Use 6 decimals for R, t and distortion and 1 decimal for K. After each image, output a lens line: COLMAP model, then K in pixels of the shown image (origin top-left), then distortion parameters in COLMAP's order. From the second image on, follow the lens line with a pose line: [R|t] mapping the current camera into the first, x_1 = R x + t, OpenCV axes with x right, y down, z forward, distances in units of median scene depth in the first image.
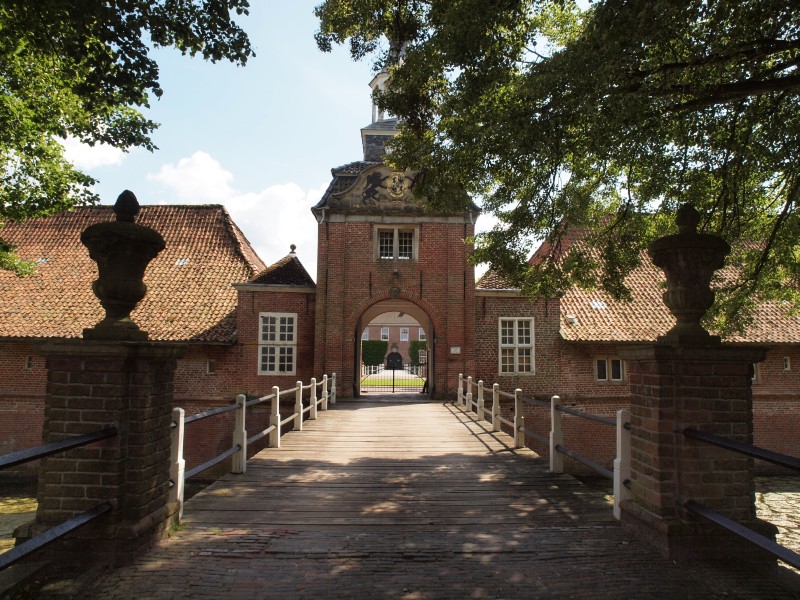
lens RADIAL K [[562.9, 0, 398.4], [0, 562.9, 299.5], [0, 0, 1]] dist [-0.136760, 0.114305]
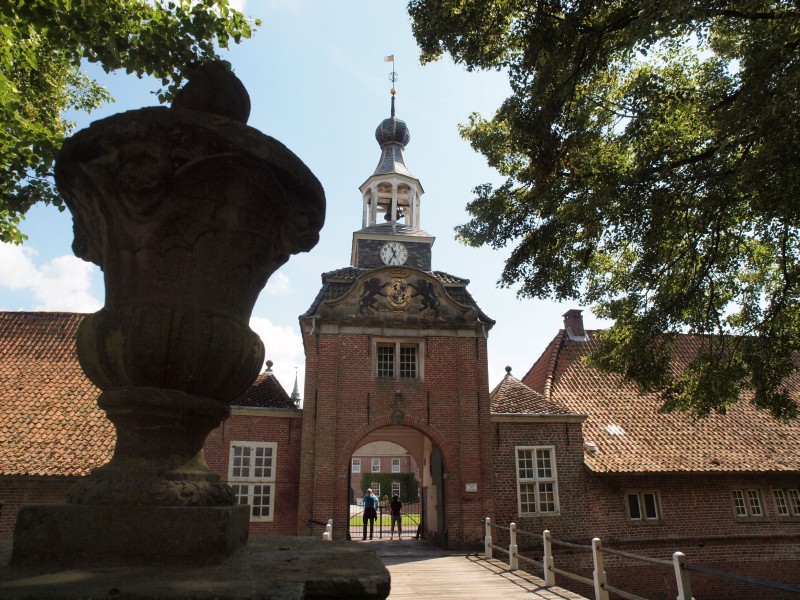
lens RADIAL K [[562.9, 0, 398.4], [0, 562.9, 299.5], [0, 0, 1]] dist [-0.136760, 0.114305]
pose [[0.994983, 0.021008, 0.097815, -0.088432], [0.001574, 0.974295, -0.225270, 0.003746], [-0.100034, 0.224293, 0.969374, 0.148267]]
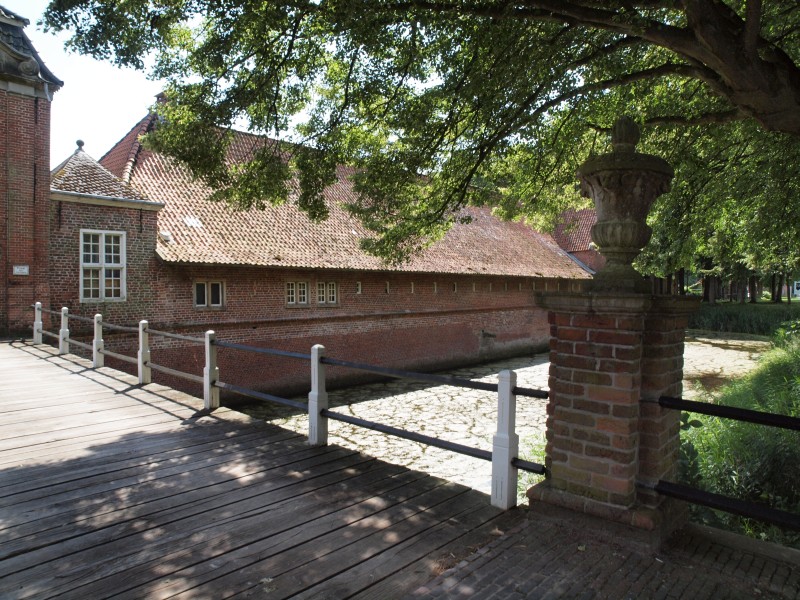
lens RADIAL K [[562.9, 0, 398.4], [0, 562.9, 299.5], [0, 0, 1]] dist [-0.136760, 0.114305]
pose [[0.696252, -0.020203, 0.717513, -0.061657], [-0.085080, 0.990234, 0.110441, 0.007342], [-0.712737, -0.137940, 0.687734, 0.143401]]
